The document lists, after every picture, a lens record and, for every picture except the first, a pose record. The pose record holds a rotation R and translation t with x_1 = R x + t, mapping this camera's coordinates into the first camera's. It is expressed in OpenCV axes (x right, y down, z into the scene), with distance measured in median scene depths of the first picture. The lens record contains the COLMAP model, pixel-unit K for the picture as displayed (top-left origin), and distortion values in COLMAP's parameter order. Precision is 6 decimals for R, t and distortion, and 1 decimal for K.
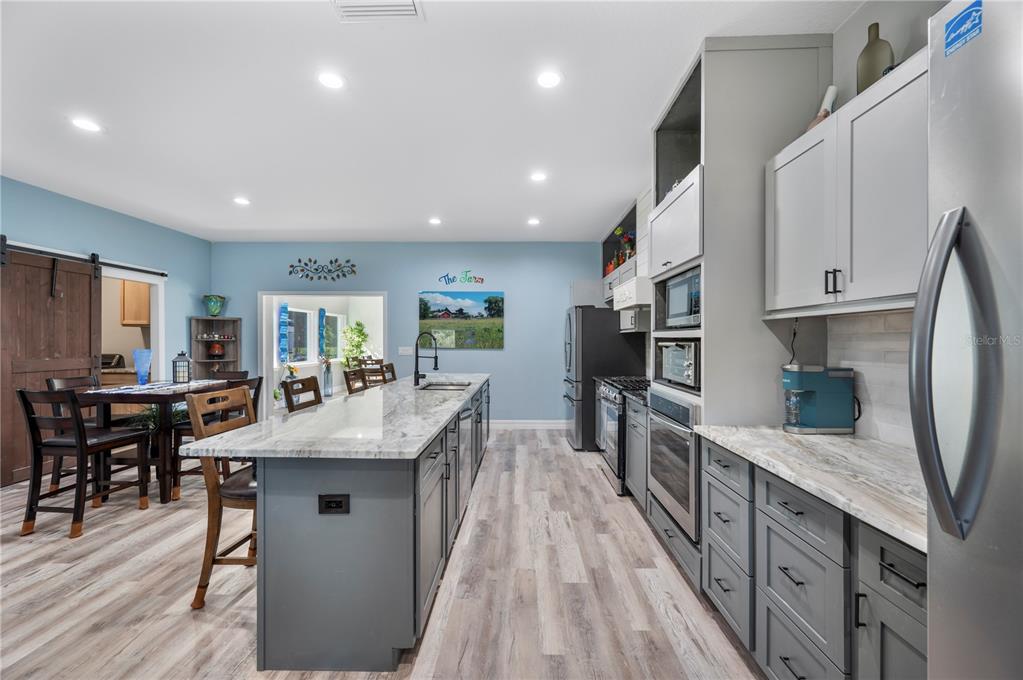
lens RADIAL K [[405.1, 0, 514.2], [0, 405.1, 343.7], [0, 0, 1]] dist [-0.000720, -0.000080]
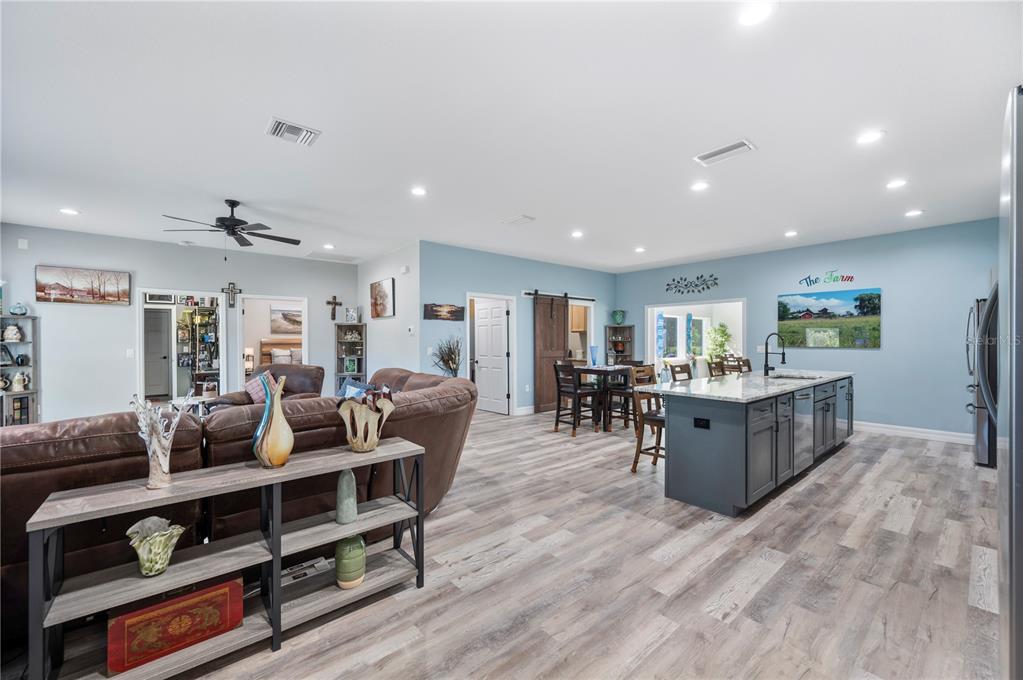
lens RADIAL K [[405.1, 0, 514.2], [0, 405.1, 343.7], [0, 0, 1]] dist [-0.000720, -0.000080]
pose [[0.663086, 0.000703, -0.748543, 0.118441], [-0.000390, 1.000000, 0.000594, 0.001865], [0.748543, -0.000102, 0.663086, -0.275126]]
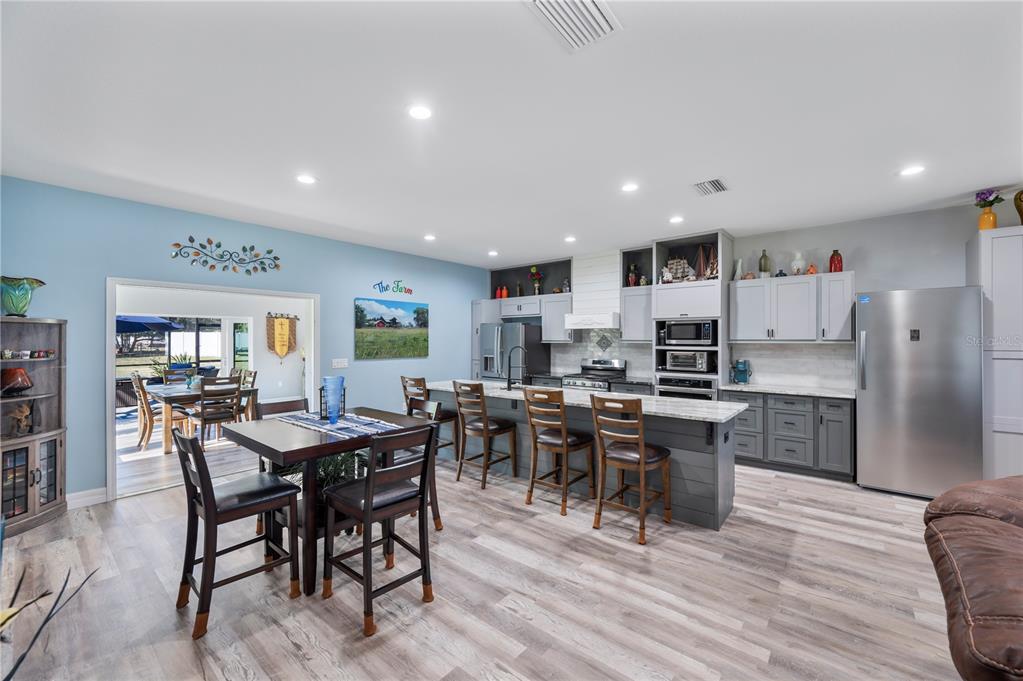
lens RADIAL K [[405.1, 0, 514.2], [0, 405.1, 344.2], [0, 0, 1]] dist [-0.000720, -0.000080]
pose [[0.625146, -0.012836, 0.780402, -0.756964], [0.008852, 0.999917, 0.009356, -0.030245], [-0.780457, 0.001060, 0.625208, 0.152695]]
